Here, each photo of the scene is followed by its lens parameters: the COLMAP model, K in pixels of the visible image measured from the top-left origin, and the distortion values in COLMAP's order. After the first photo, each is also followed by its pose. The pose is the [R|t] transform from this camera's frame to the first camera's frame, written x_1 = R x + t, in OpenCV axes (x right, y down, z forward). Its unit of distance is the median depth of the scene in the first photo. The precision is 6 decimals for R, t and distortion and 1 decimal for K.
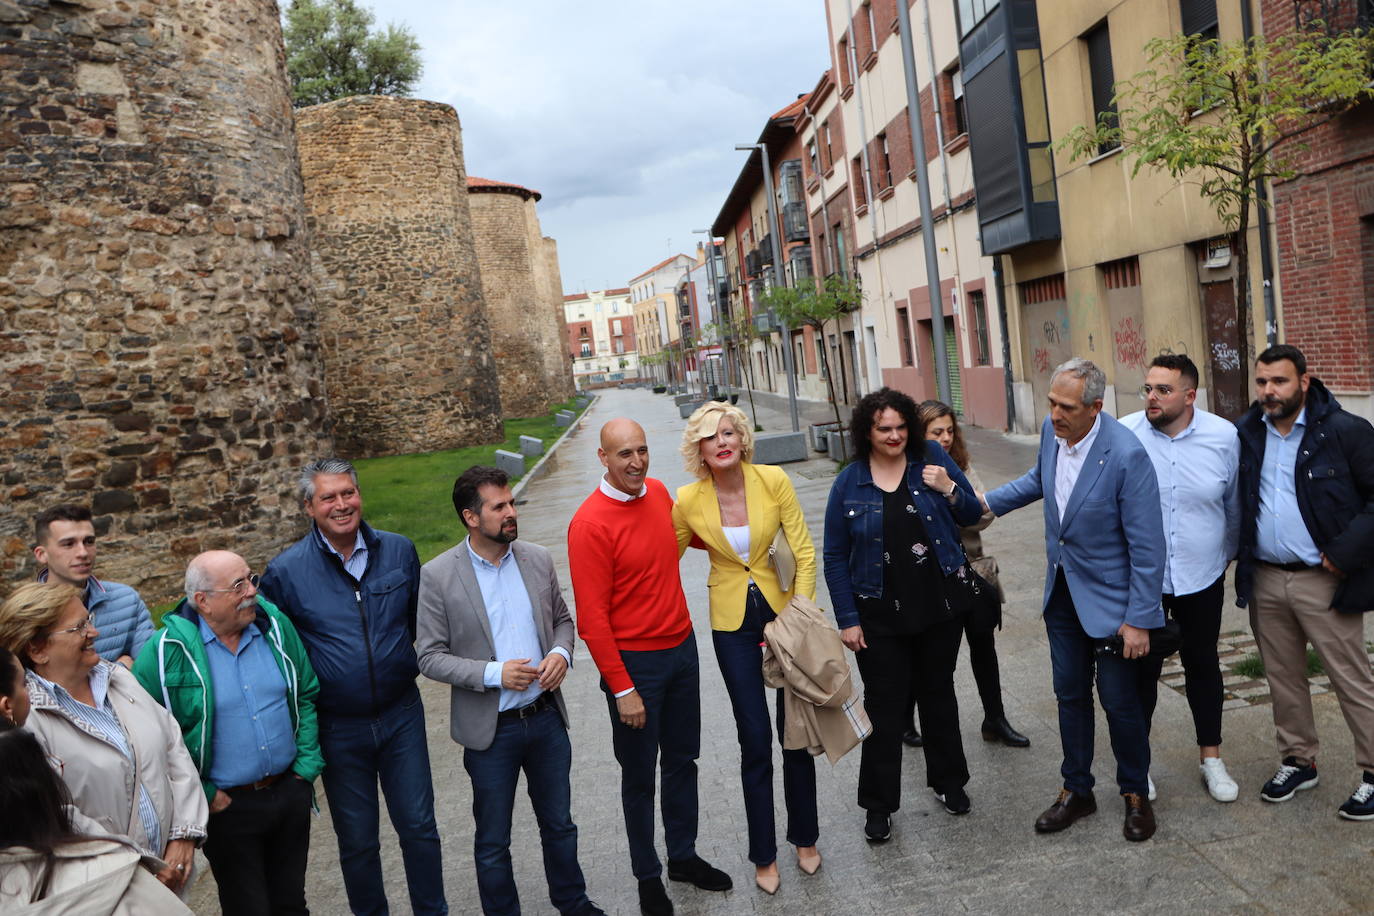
lens RADIAL K [[1130.9, 0, 706.4], [0, 1130.9, 478.8], [0, 0, 1]] dist [-0.176197, 0.142881]
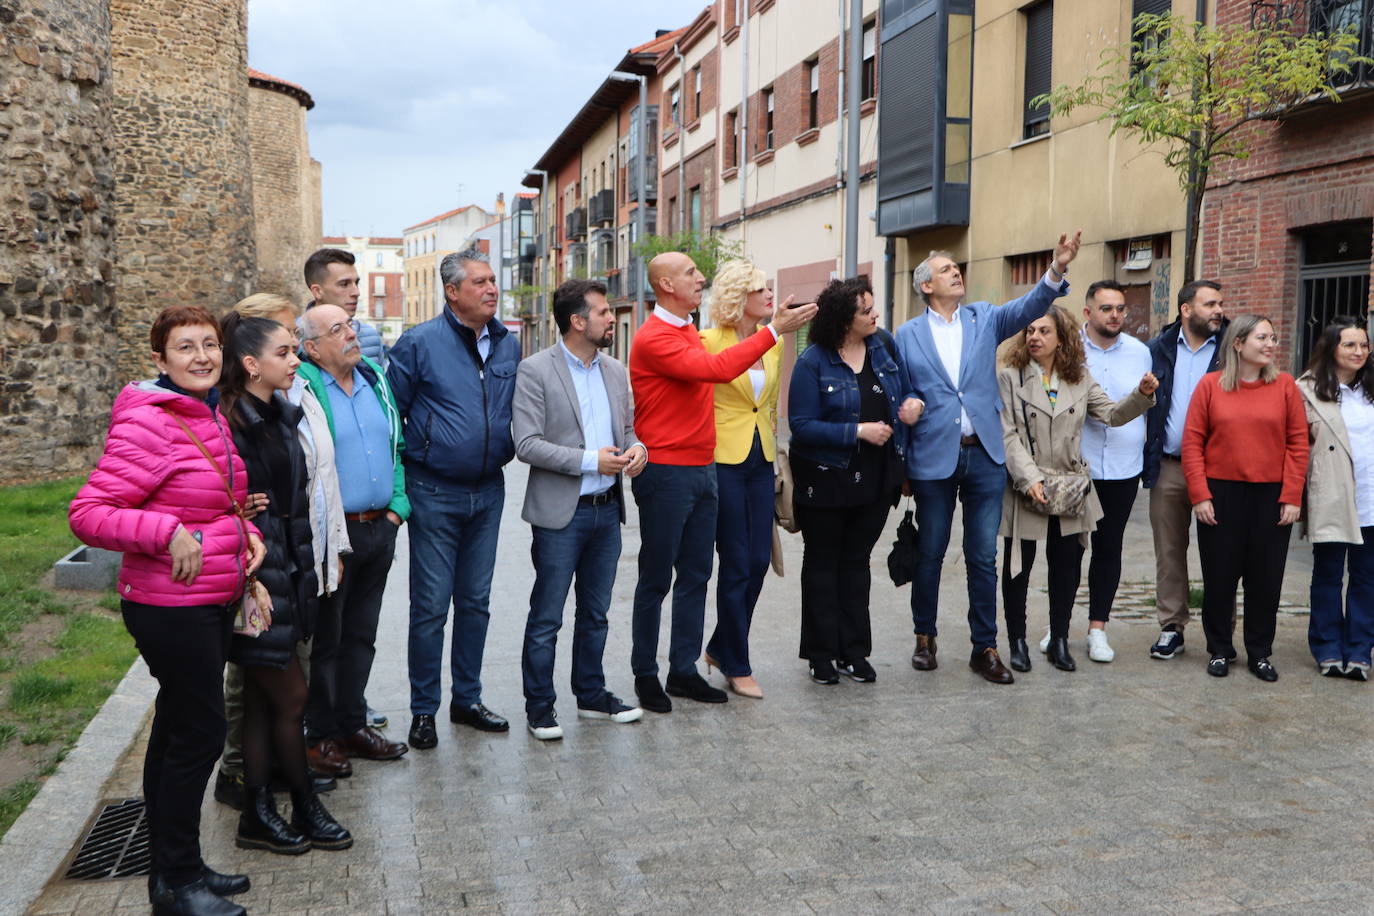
lens RADIAL K [[1384.4, 0, 705.5], [0, 1384.4, 499.9], [0, 0, 1]] dist [-0.036112, 0.000000]
pose [[0.977667, 0.113095, 0.177133, -0.078768], [-0.112197, 0.993571, -0.015110, 0.057334], [-0.177703, -0.005101, 0.984071, -0.107516]]
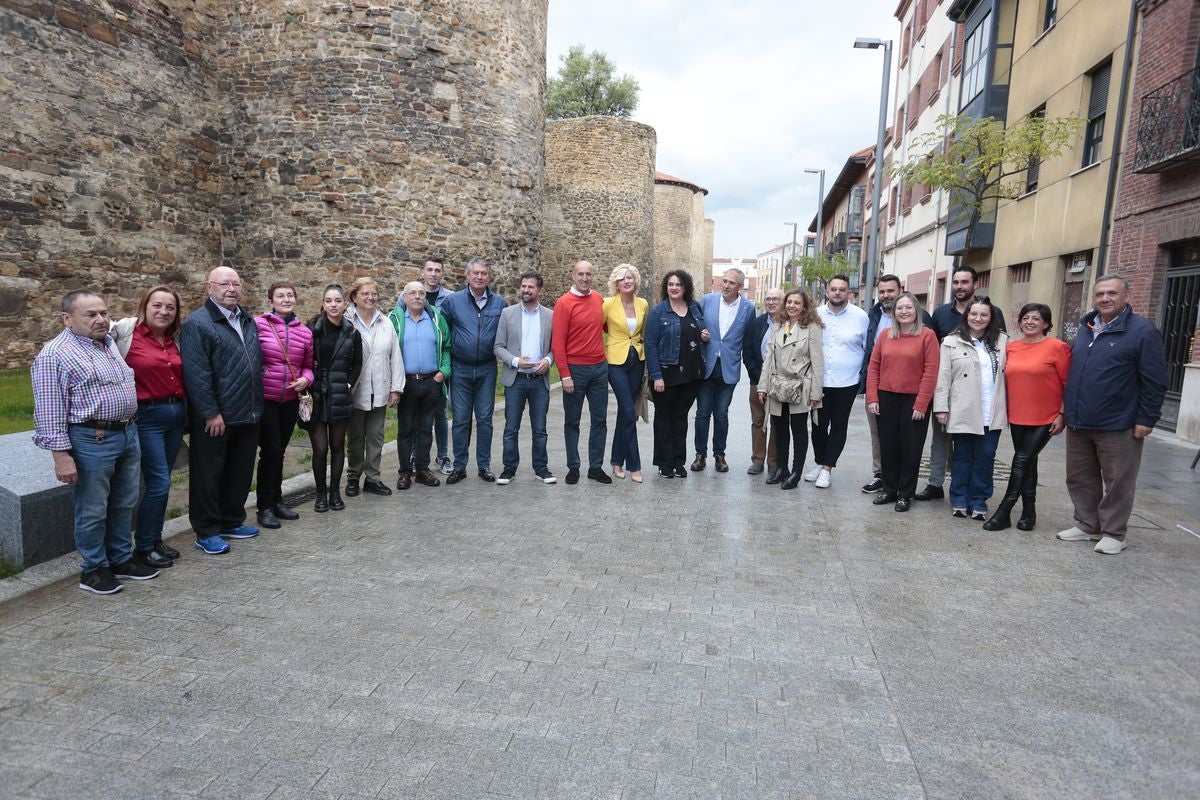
lens RADIAL K [[711.5, 0, 589.8], [0, 711.5, 400.5], [0, 0, 1]] dist [-0.062580, 0.033461]
pose [[0.944560, 0.187925, -0.269240, 0.098278], [-0.177964, 0.982134, 0.061172, 0.038055], [0.275926, -0.009865, 0.961128, -0.111263]]
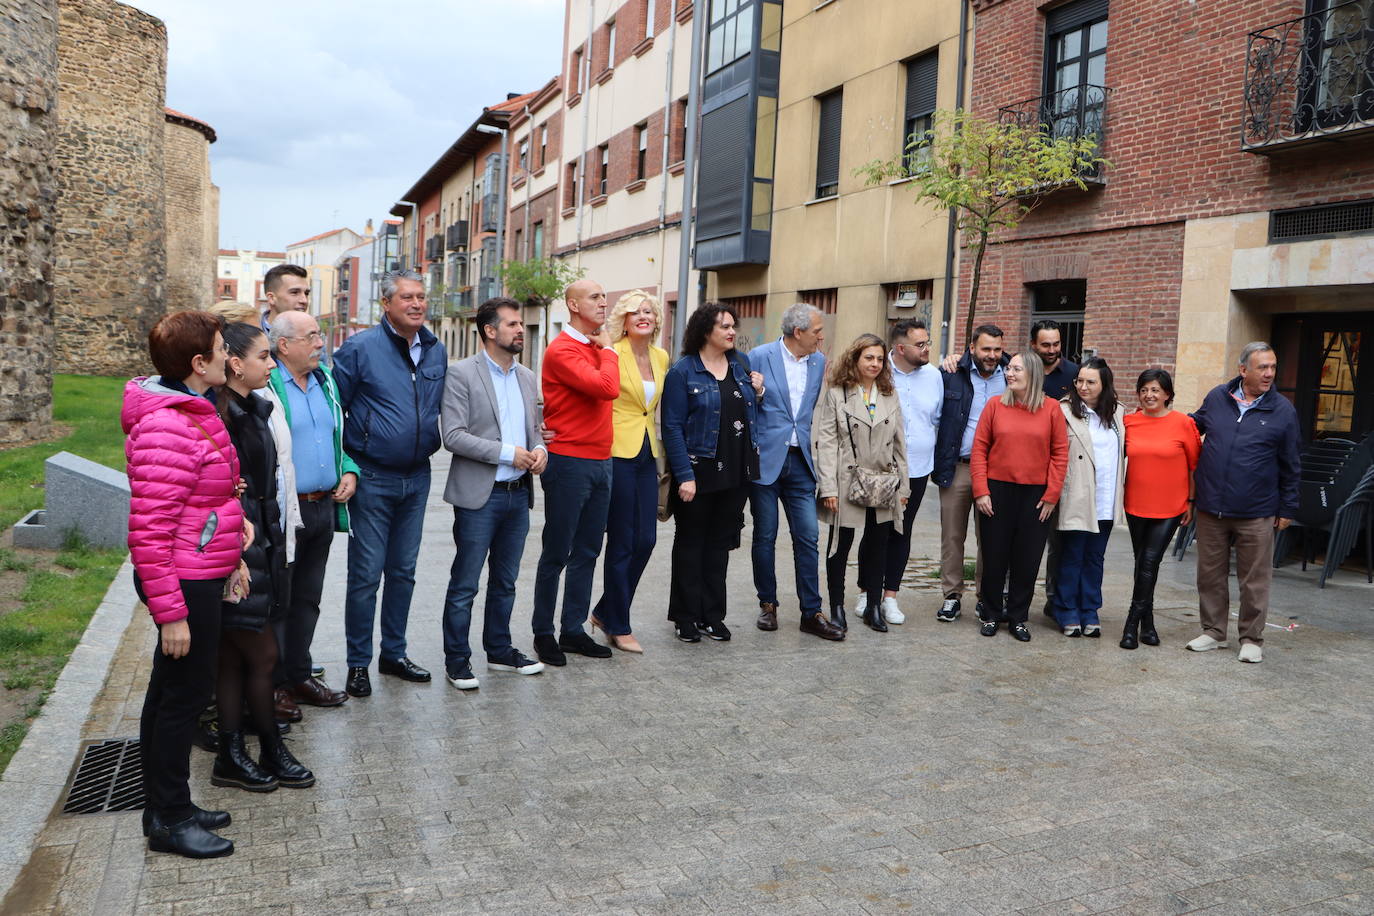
lens RADIAL K [[1130.9, 0, 693.4], [0, 1130.9, 488.9], [0, 0, 1]] dist [-0.176197, 0.142881]
pose [[0.938101, 0.135237, 0.318870, -0.100096], [-0.134406, 0.990618, -0.024716, 0.056917], [-0.319221, -0.019672, 0.947476, -0.090095]]
